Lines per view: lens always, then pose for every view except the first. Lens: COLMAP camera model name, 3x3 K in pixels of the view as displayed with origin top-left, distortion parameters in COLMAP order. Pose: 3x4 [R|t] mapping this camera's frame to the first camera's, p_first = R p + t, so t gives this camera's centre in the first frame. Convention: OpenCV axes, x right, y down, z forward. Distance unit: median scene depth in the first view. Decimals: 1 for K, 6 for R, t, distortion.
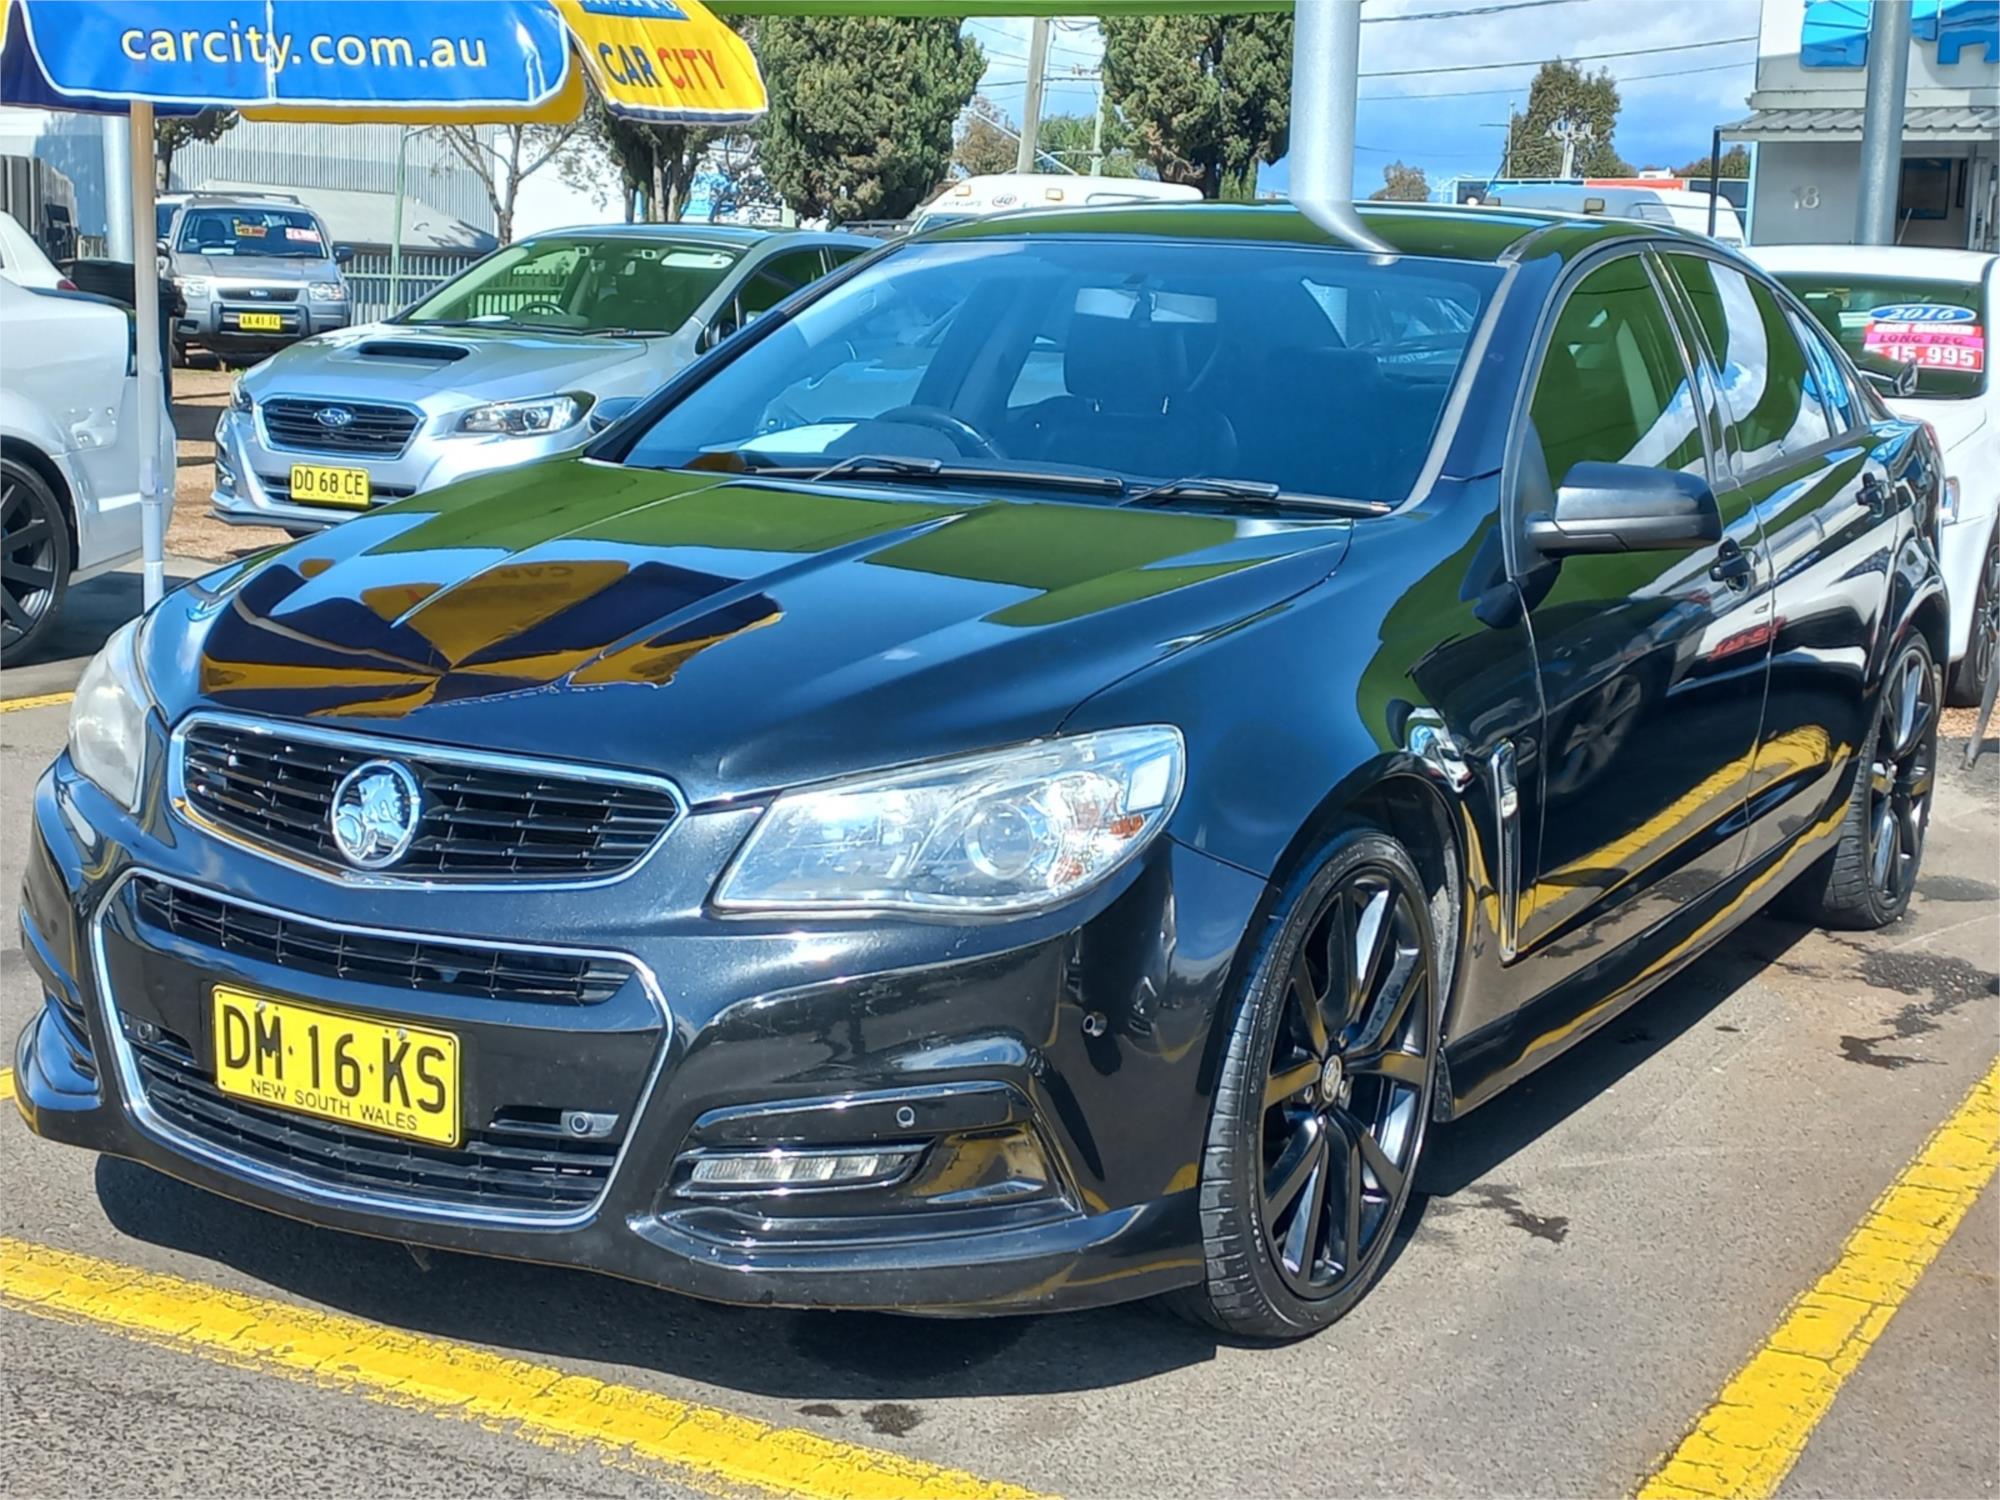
lens RADIAL K [[2965.4, 0, 1000.0], [0, 2965.4, 750.0], [0, 0, 1]] dist [0.094857, -0.016426]
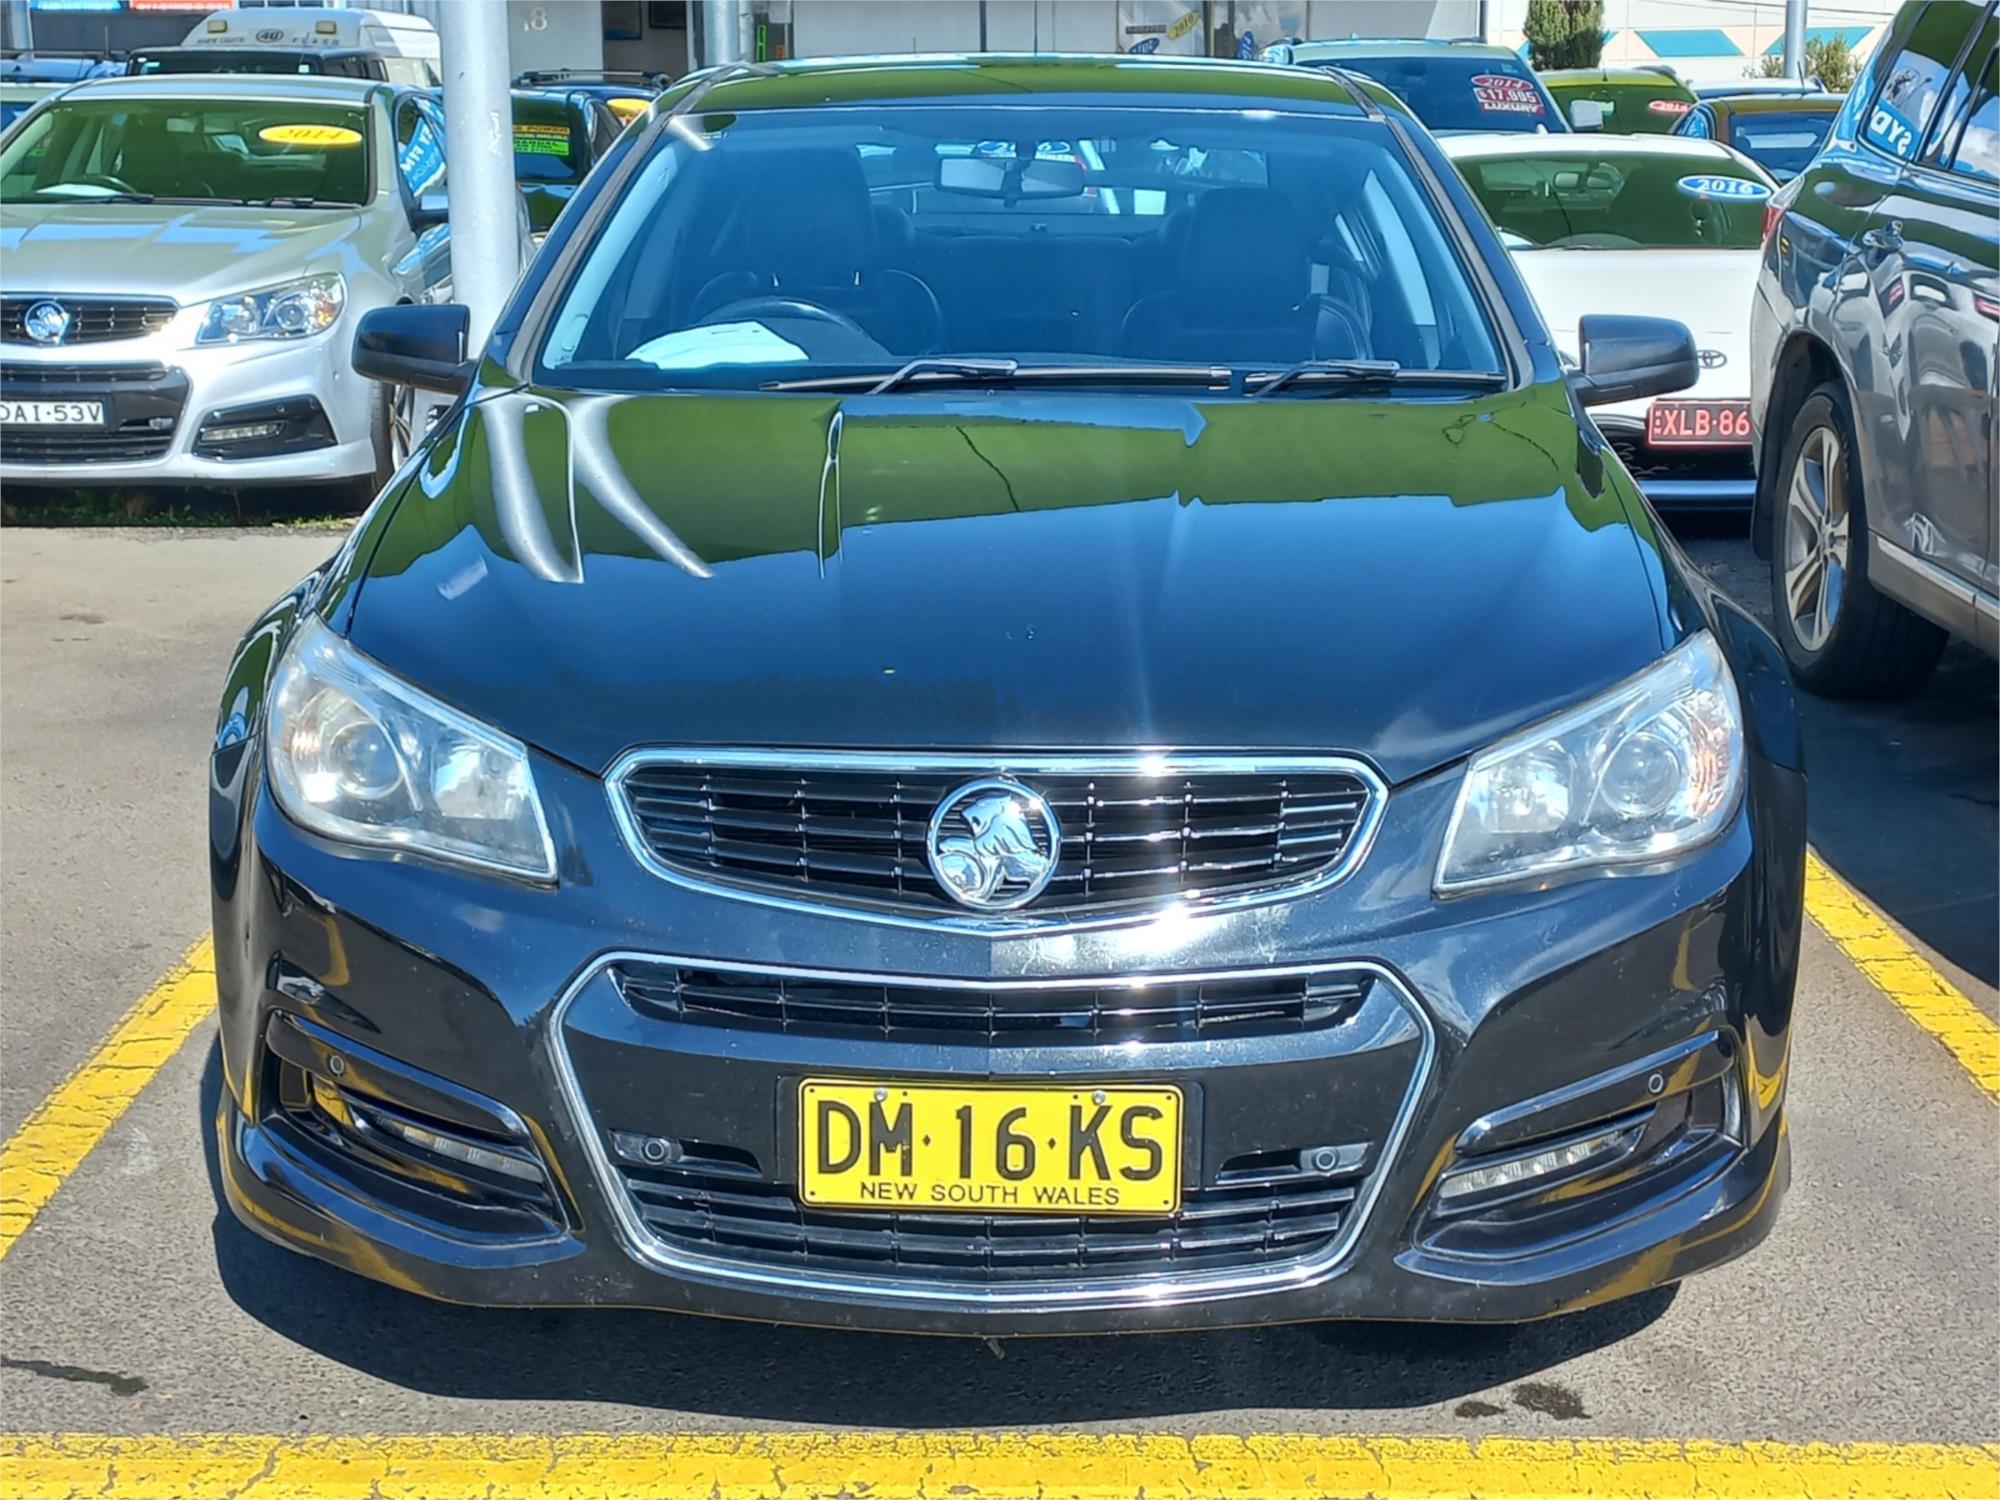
lens RADIAL K [[2828.9, 0, 1023.2], [0, 2828.9, 750.4], [0, 0, 1]] dist [0.088292, -0.022667]
pose [[0.878165, -0.134736, 0.458991, -0.566179], [0.102245, 0.990207, 0.095053, -0.080094], [-0.467304, -0.036543, 0.883341, 0.293814]]
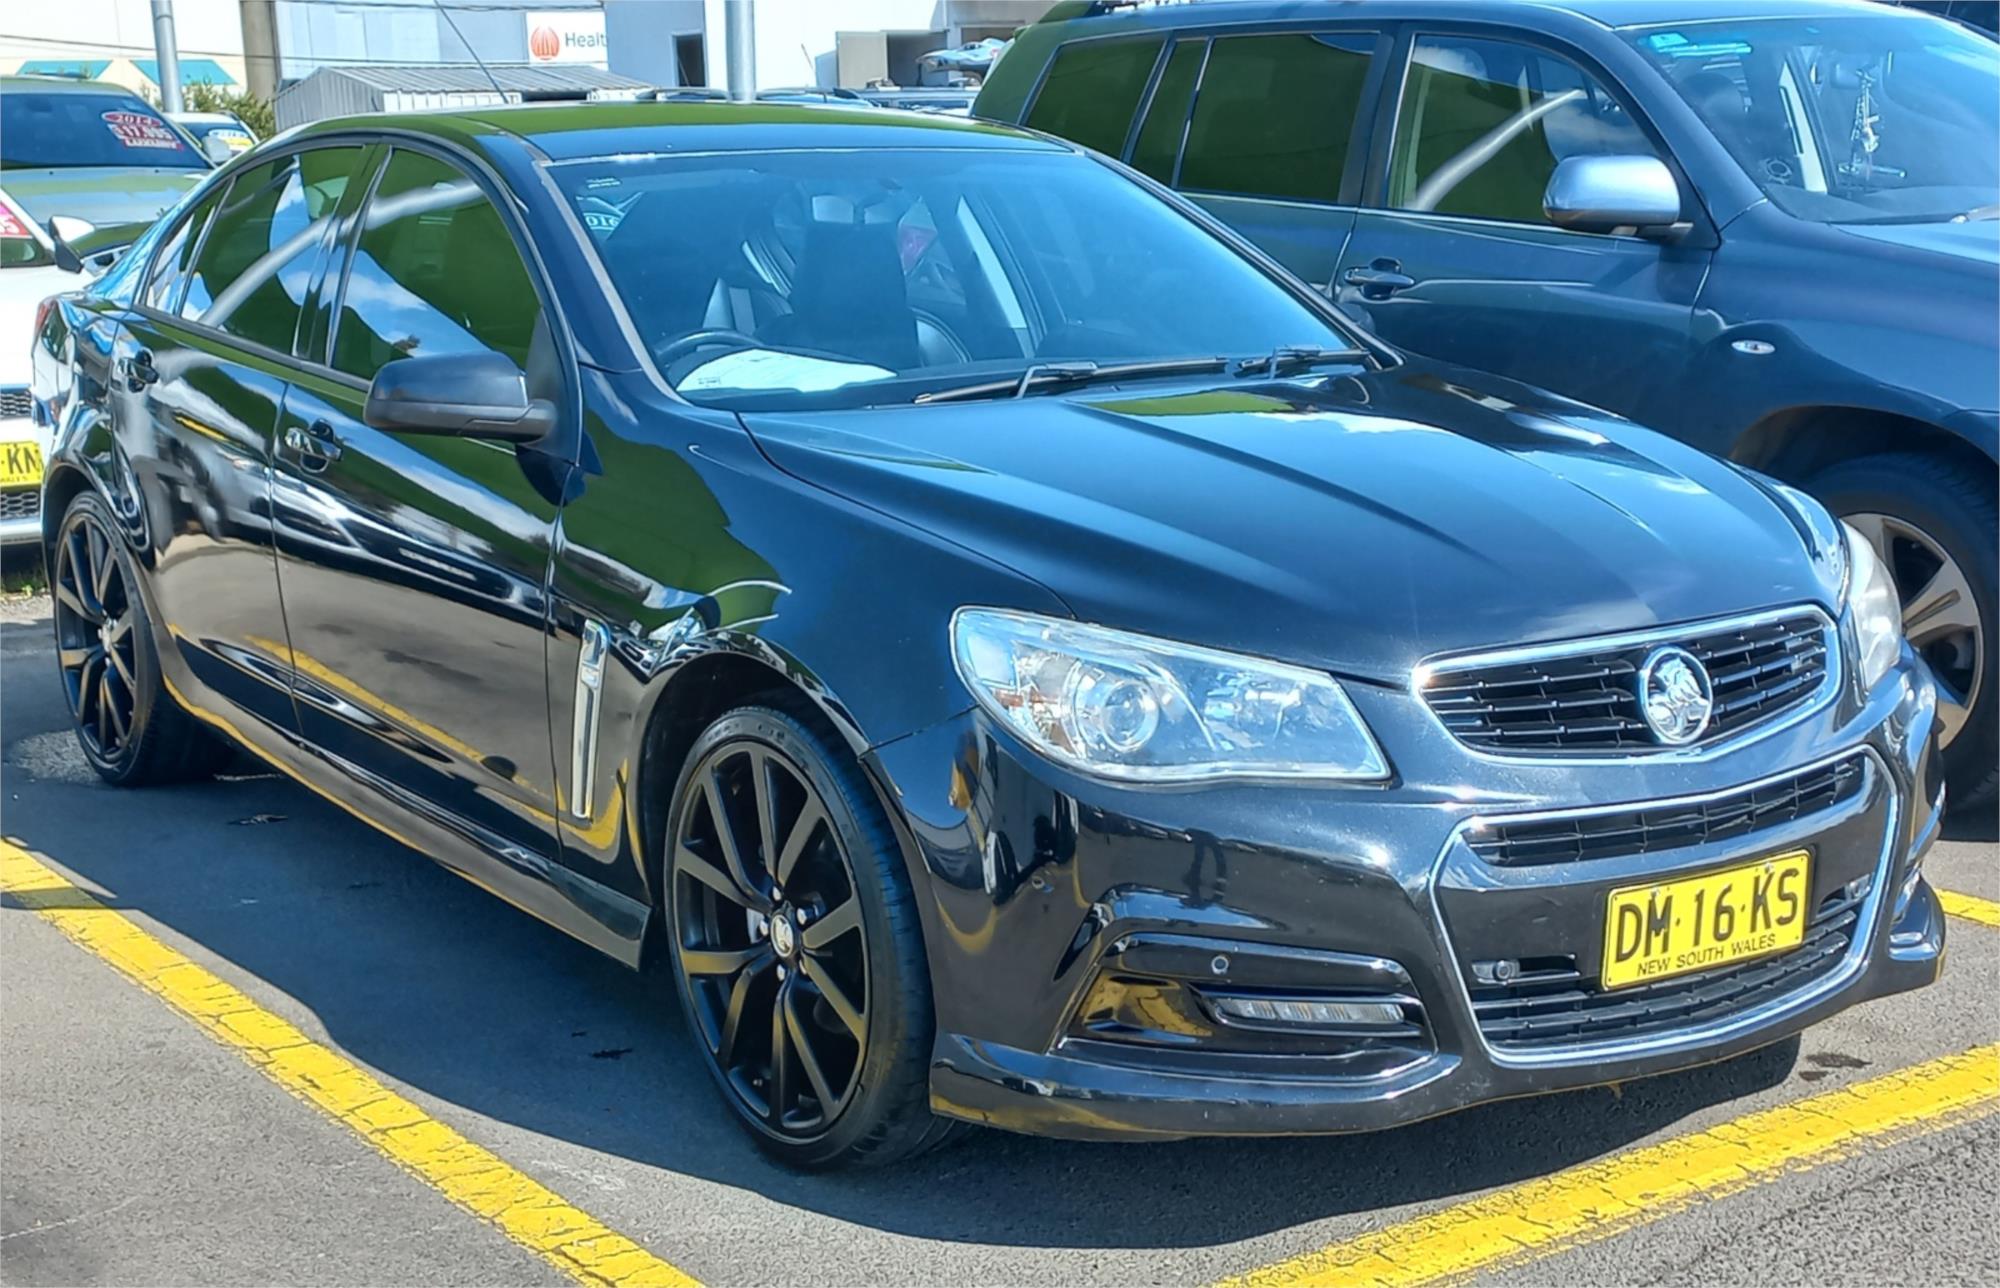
lens RADIAL K [[2833.8, 0, 995.9], [0, 2833.8, 704.7], [0, 0, 1]] dist [0.074653, 0.001727]
pose [[0.440759, -0.218068, 0.870734, -1.255582], [0.174527, 0.972349, 0.155172, -0.185816], [-0.880495, 0.083573, 0.466630, 0.728483]]
